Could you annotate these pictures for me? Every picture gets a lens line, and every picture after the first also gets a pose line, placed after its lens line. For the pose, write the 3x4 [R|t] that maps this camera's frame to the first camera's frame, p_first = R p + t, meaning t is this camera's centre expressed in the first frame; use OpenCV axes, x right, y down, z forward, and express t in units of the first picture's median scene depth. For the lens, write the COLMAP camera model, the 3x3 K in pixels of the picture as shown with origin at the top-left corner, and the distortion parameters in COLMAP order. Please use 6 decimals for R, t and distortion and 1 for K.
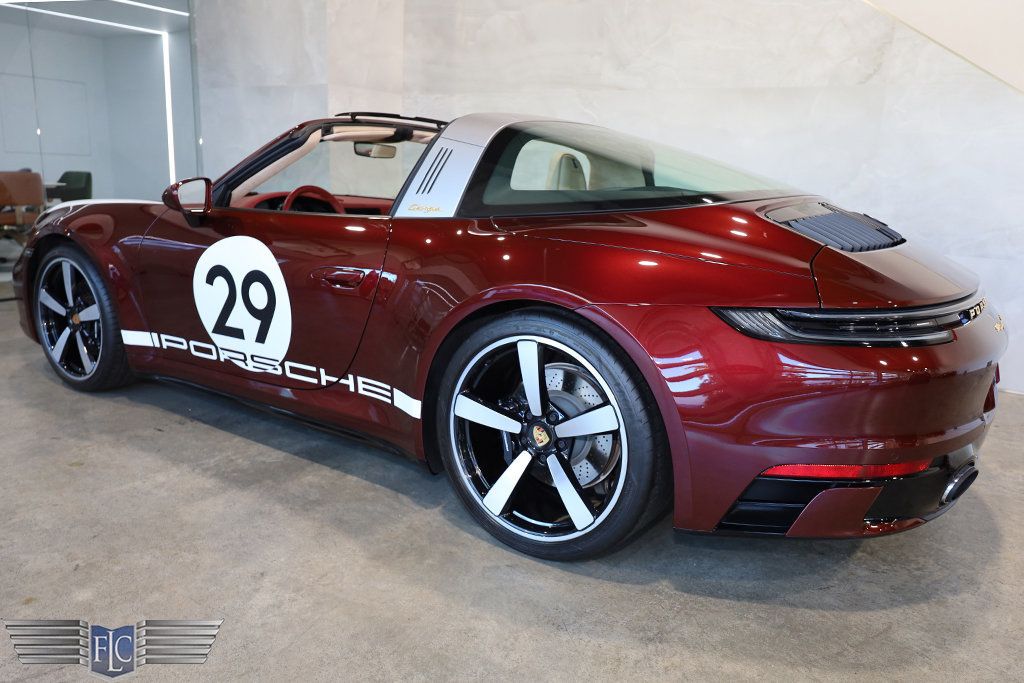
lens RADIAL K [[779.6, 0, 502.3], [0, 779.6, 356.7], [0, 0, 1]] dist [0.008226, -0.014772]
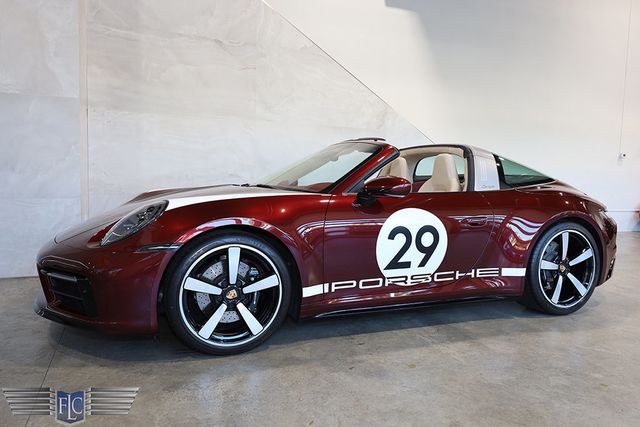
lens RADIAL K [[494.0, 0, 327.9], [0, 494.0, 212.5], [0, 0, 1]] dist [0.003906, -0.006433]
pose [[0.523541, -0.089655, 0.847270, -1.311989], [0.195140, 0.980631, -0.016814, -0.155037], [-0.829352, 0.174139, 0.530896, 0.546125]]
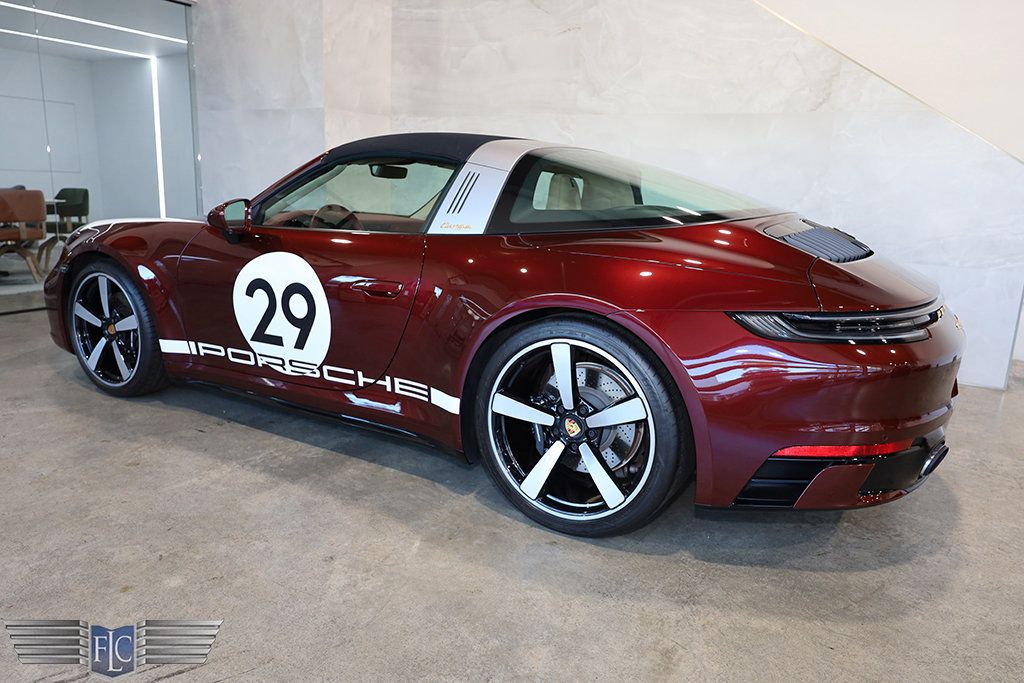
lens RADIAL K [[729.6, 0, 499.7], [0, 729.6, 350.5], [0, 0, 1]] dist [-0.001720, 0.003908]
pose [[0.998150, -0.016556, 0.058504, -0.086697], [0.017047, 0.999823, -0.007904, -0.002586], [-0.058363, 0.008886, 0.998256, -0.037085]]
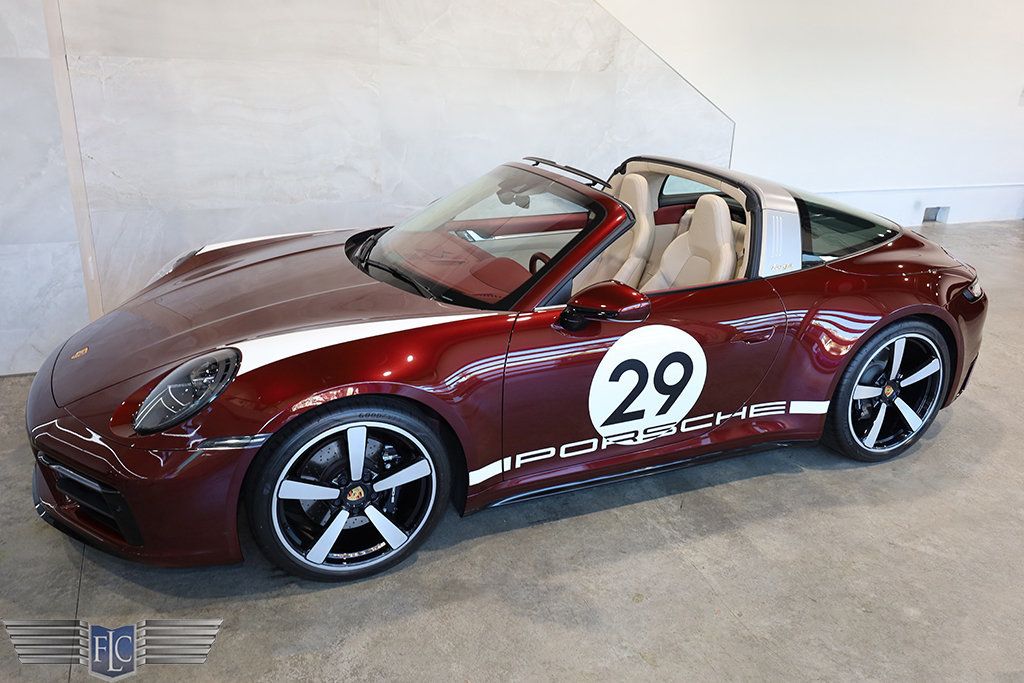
lens RADIAL K [[842.0, 0, 542.8], [0, 842.0, 351.0], [0, 0, 1]] dist [0.001168, -0.008989]
pose [[0.494236, -0.319151, 0.808624, -1.272355], [0.180478, 0.947575, 0.263684, -0.427041], [-0.850387, 0.015617, 0.525925, 0.507312]]
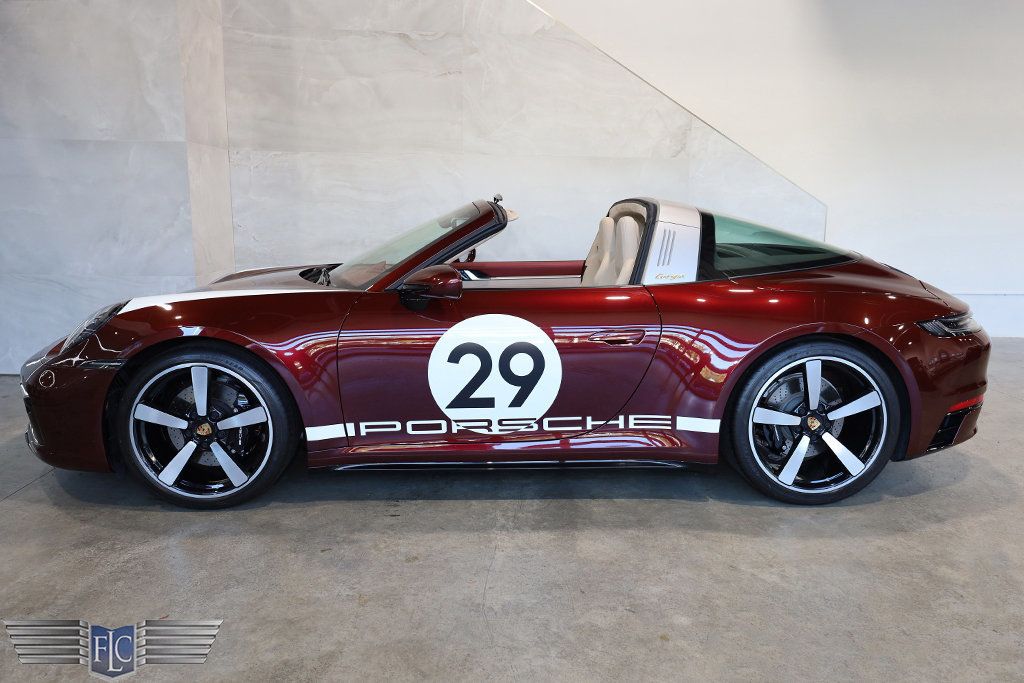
lens RADIAL K [[779.6, 0, 522.6], [0, 779.6, 343.5], [0, 0, 1]] dist [0.008226, -0.014772]
pose [[0.791398, -0.137213, 0.595703, -0.923561], [0.162920, 0.986580, 0.010806, -0.113166], [-0.589192, 0.088500, 0.803132, 0.090736]]
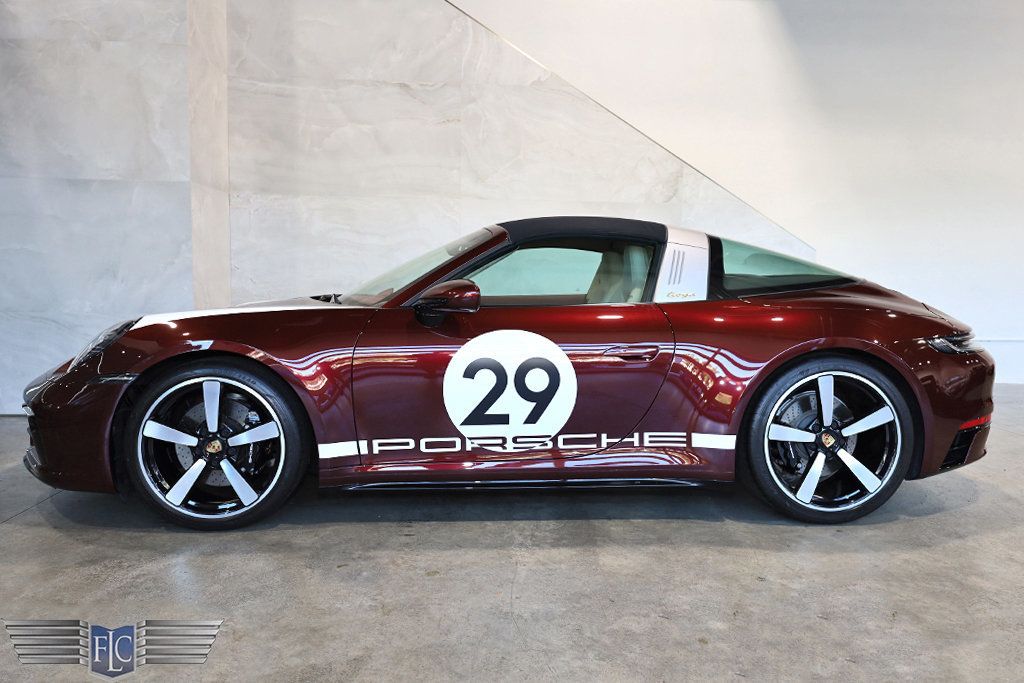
lens RADIAL K [[779.6, 0, 517.2], [0, 779.6, 333.2], [0, 0, 1]] dist [0.008226, -0.014772]
pose [[0.776701, -0.077706, 0.625058, -0.974542], [0.166332, 0.982438, -0.084550, -0.051501], [-0.607511, 0.169637, 0.775986, 0.130408]]
